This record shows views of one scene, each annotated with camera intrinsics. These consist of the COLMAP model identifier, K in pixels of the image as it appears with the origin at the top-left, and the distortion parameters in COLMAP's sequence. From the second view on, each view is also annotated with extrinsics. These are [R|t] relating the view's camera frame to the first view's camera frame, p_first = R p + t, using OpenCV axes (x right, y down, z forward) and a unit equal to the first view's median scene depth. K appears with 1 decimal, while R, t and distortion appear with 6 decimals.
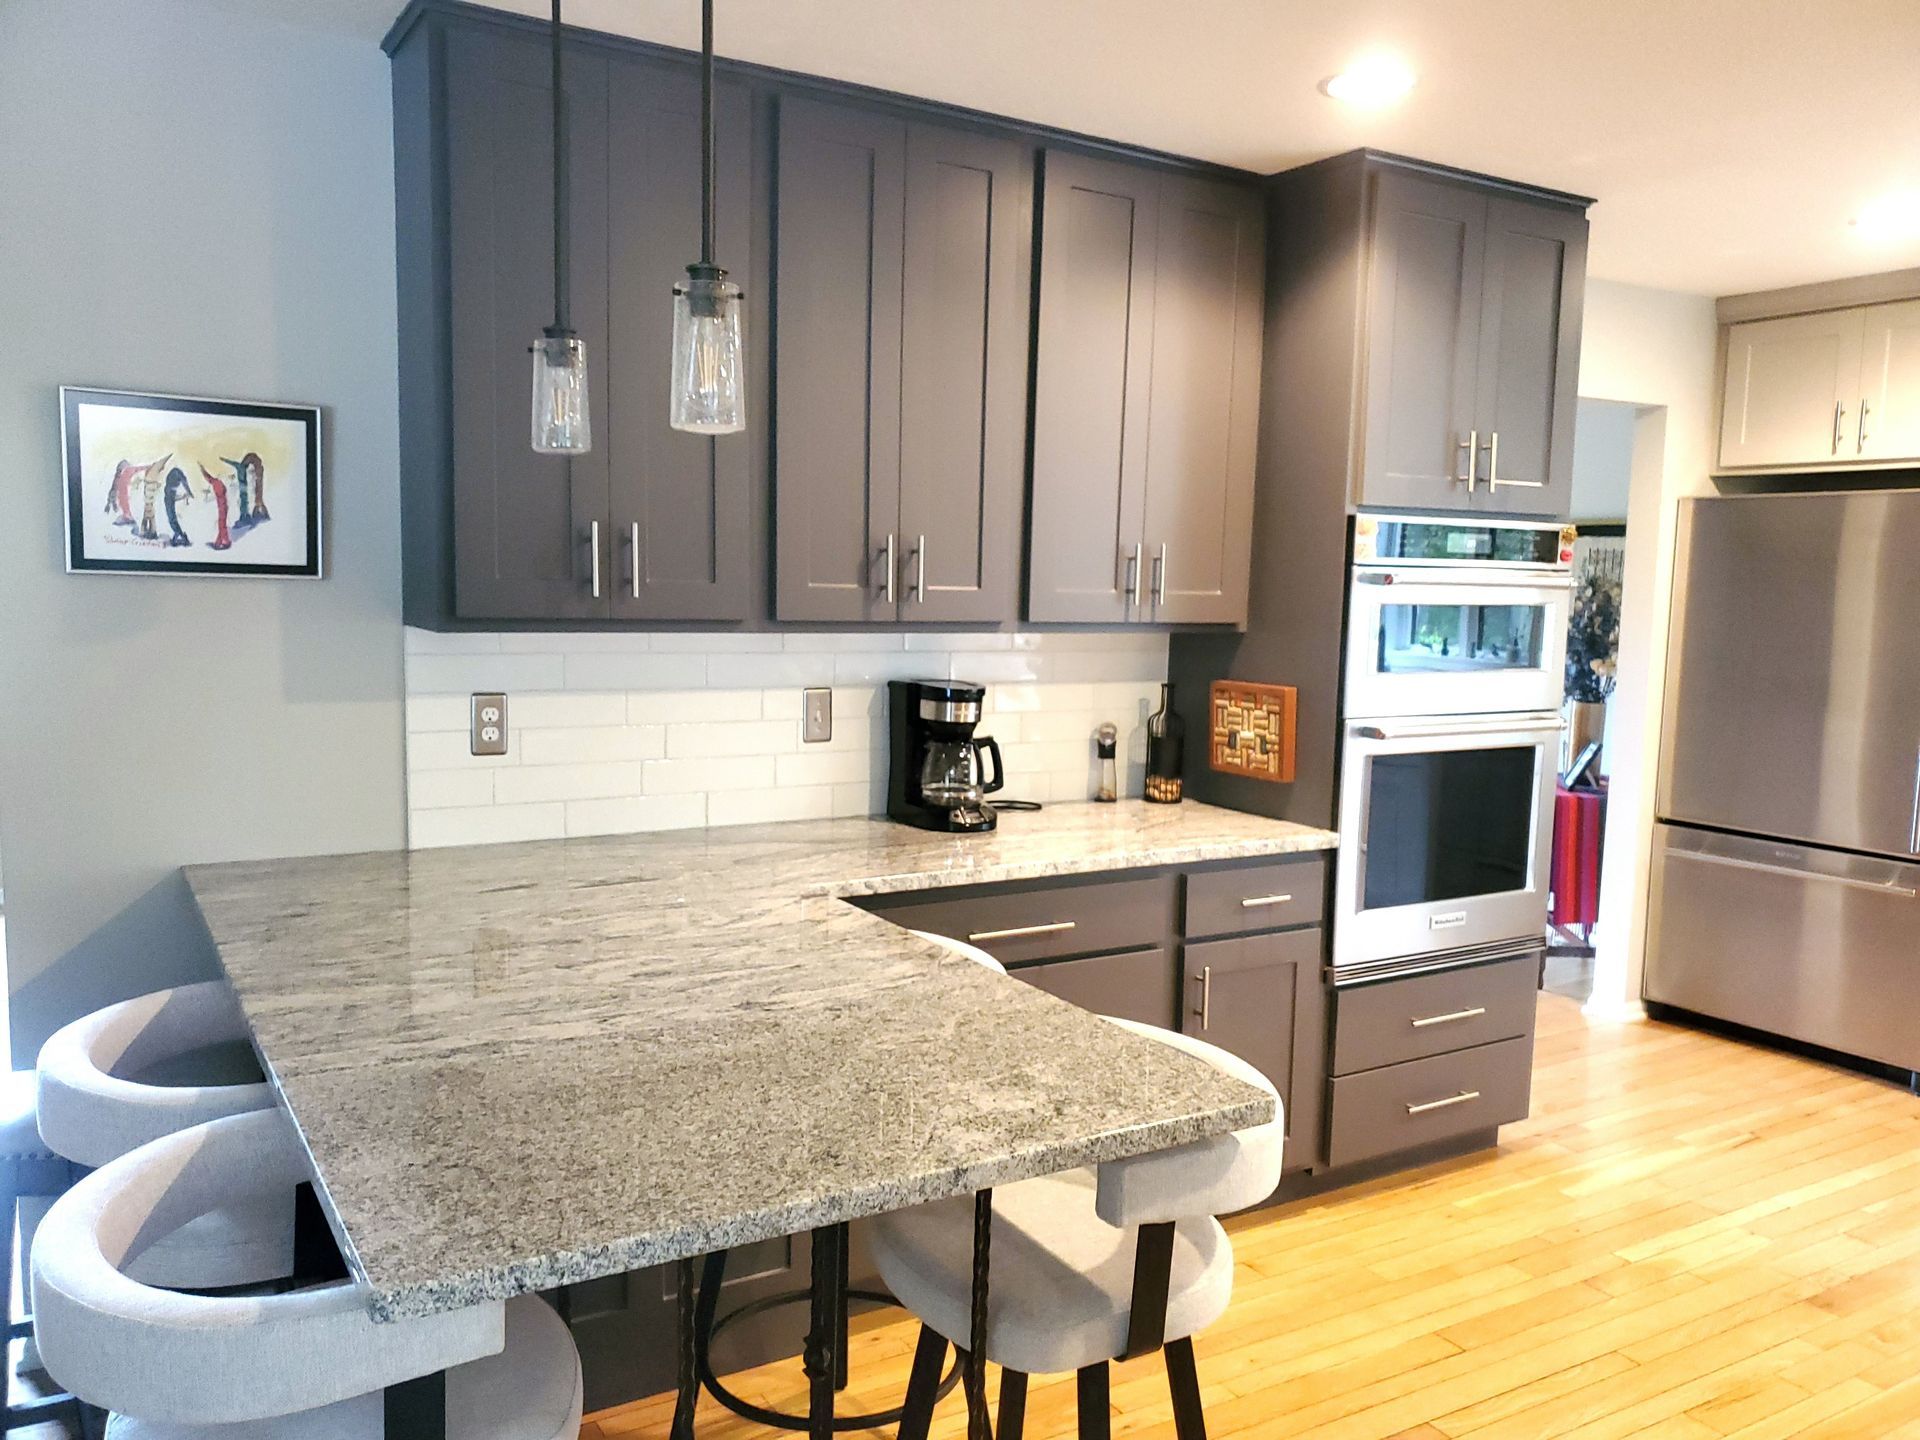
lens RADIAL K [[1495.0, 0, 981.5], [0, 1495.0, 722.0], [0, 0, 1]] dist [0.044280, -0.064201]
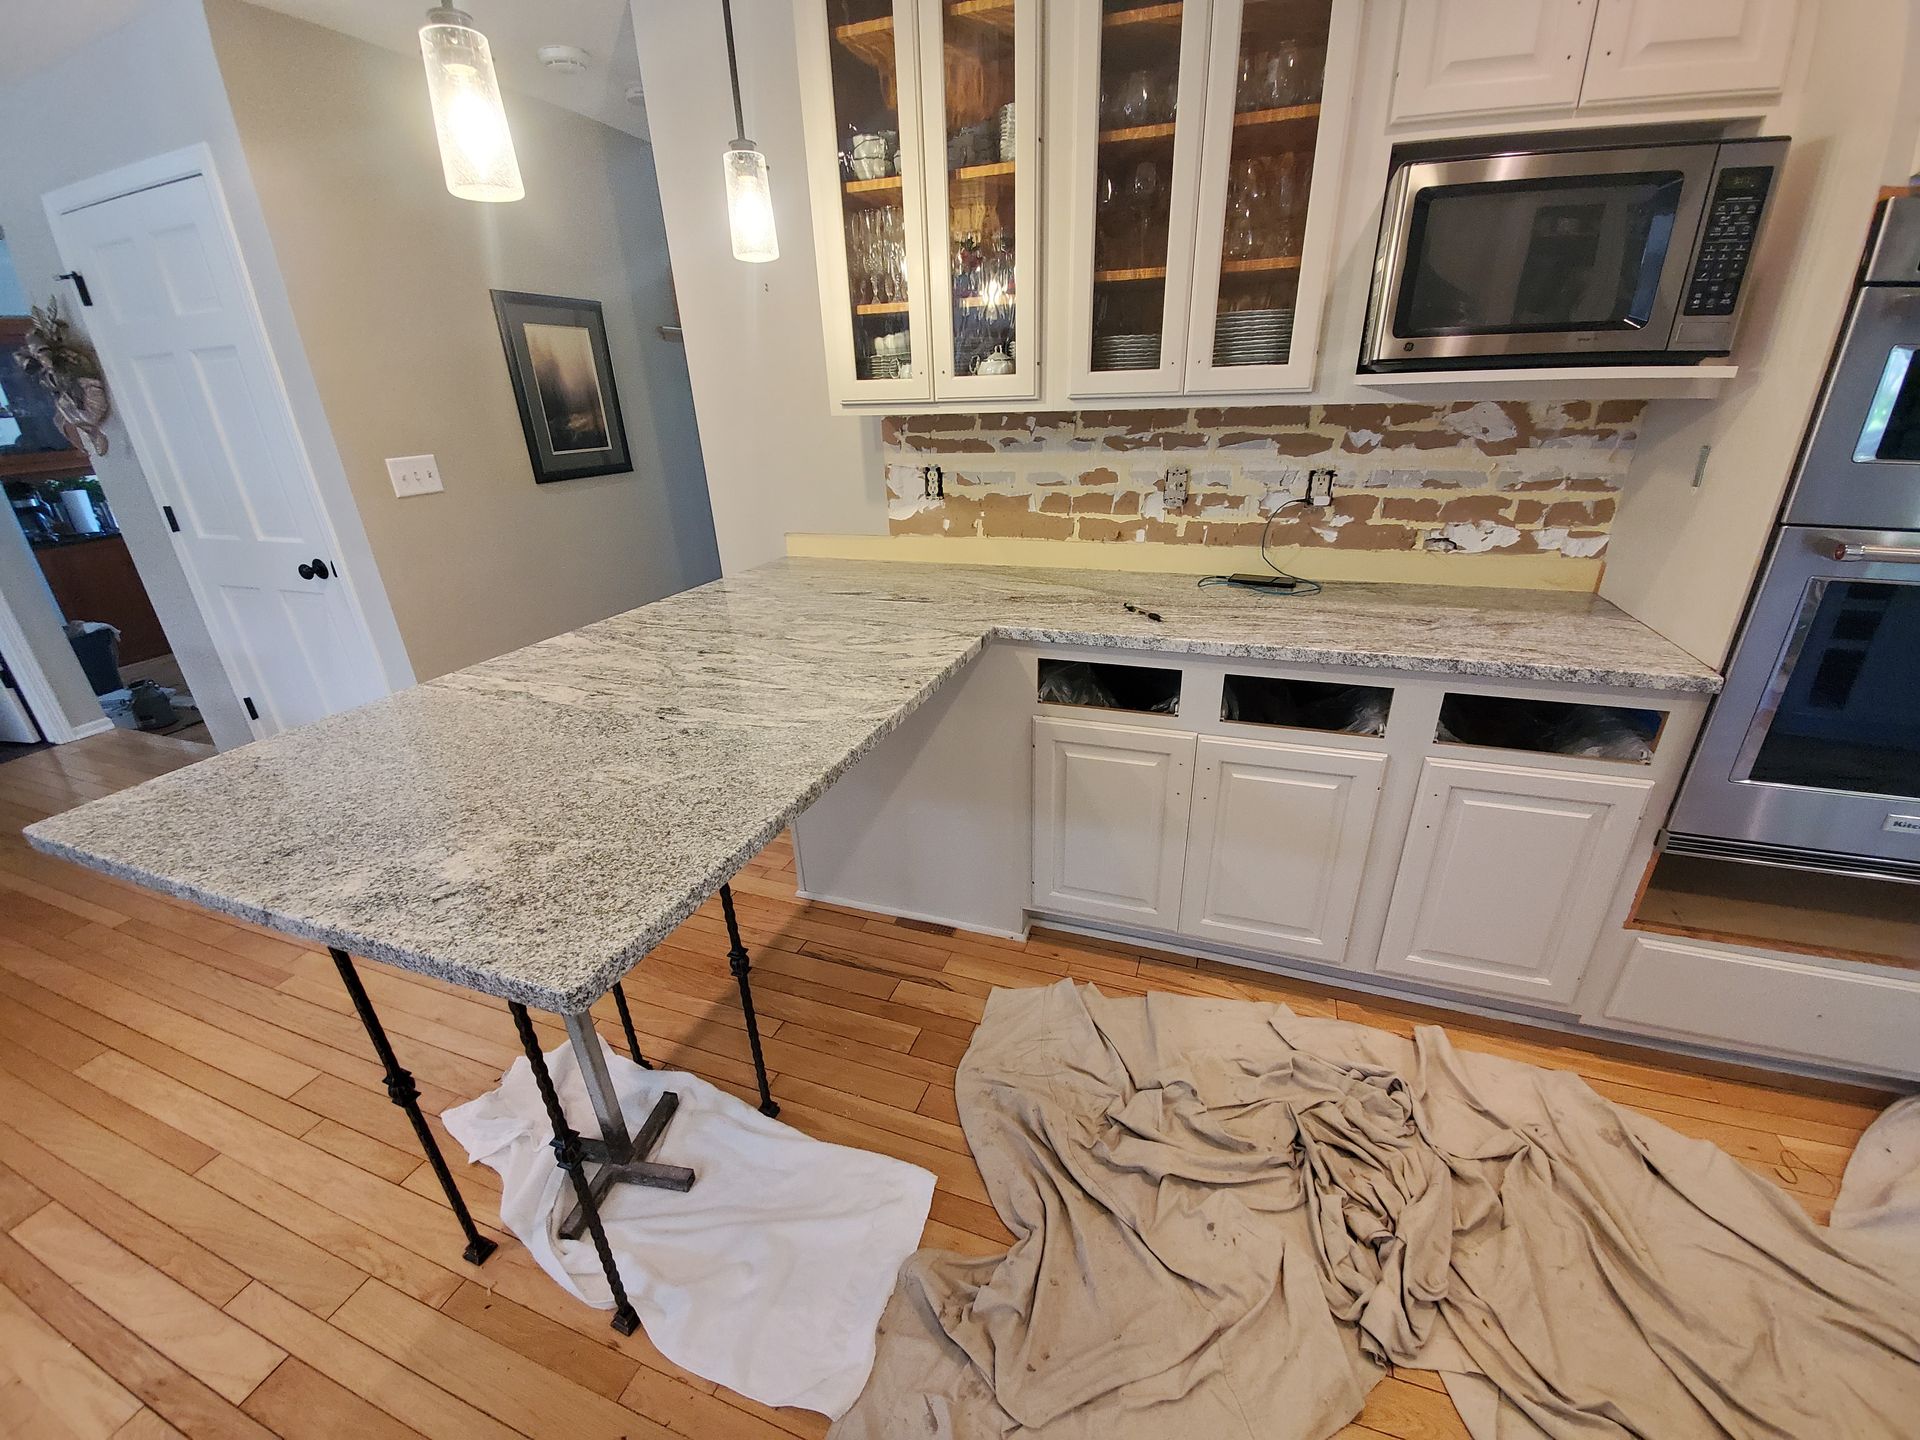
lens RADIAL K [[777.5, 0, 957.9], [0, 777.5, 723.7], [0, 0, 1]] dist [-0.002679, -0.000302]
pose [[0.622444, 0.263509, -0.736971, 0.367554], [-0.035137, 0.950077, 0.310030, -0.011721], [0.781875, -0.167081, 0.600629, 0.588853]]
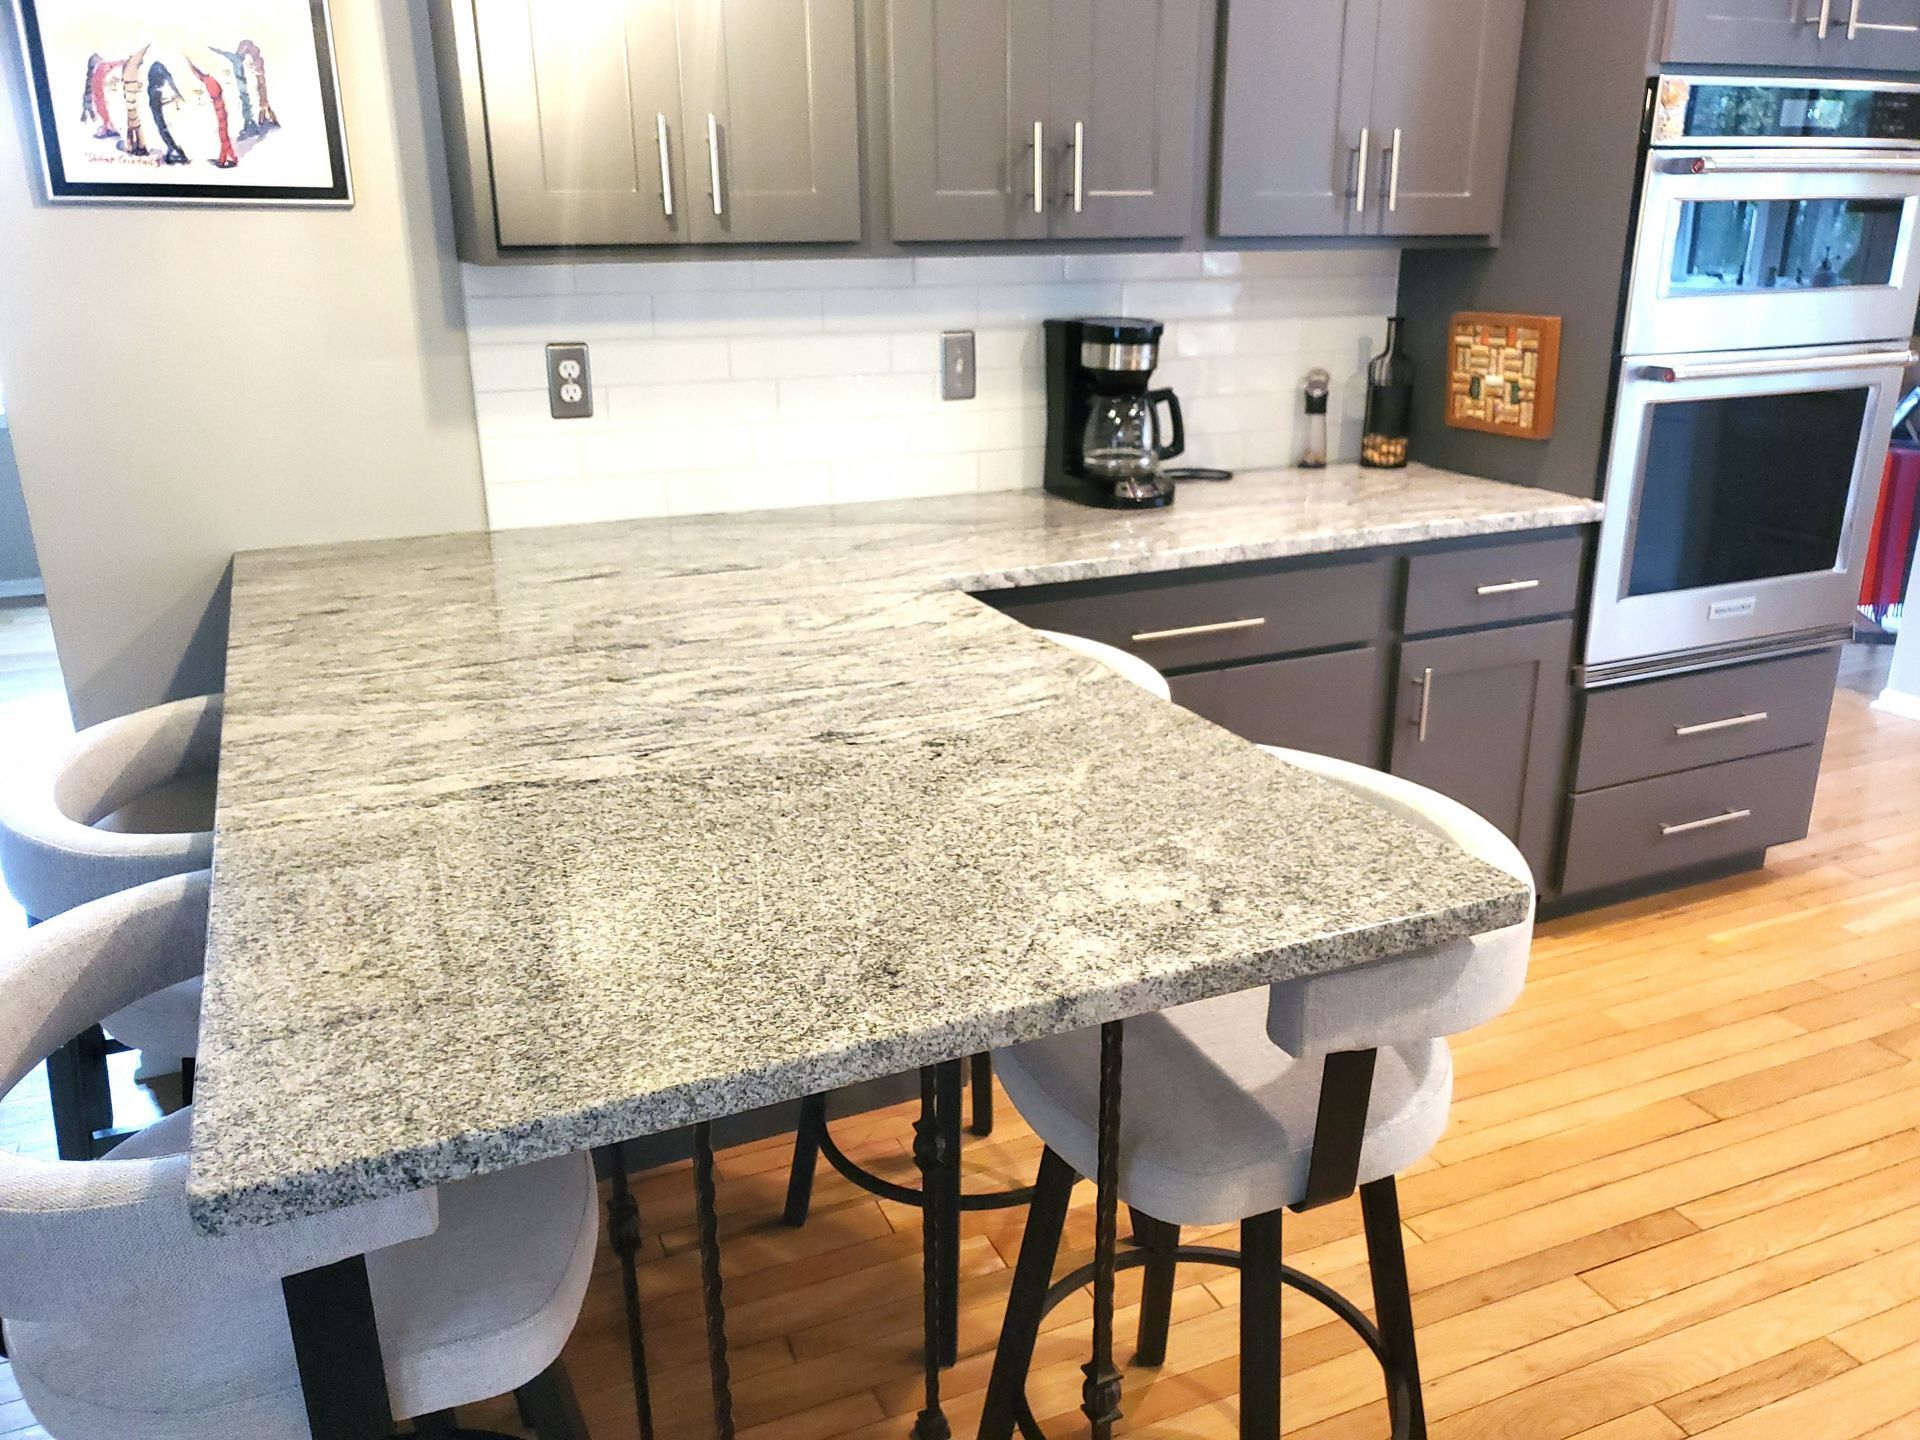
lens RADIAL K [[1495.0, 0, 996.1], [0, 1495.0, 747.2], [0, 0, 1]] dist [0.044280, -0.064201]
pose [[0.992001, 0.012250, -0.125631, 0.021797], [0.017380, 0.972545, 0.232064, 0.010979], [0.125025, -0.232391, 0.964553, 0.190541]]
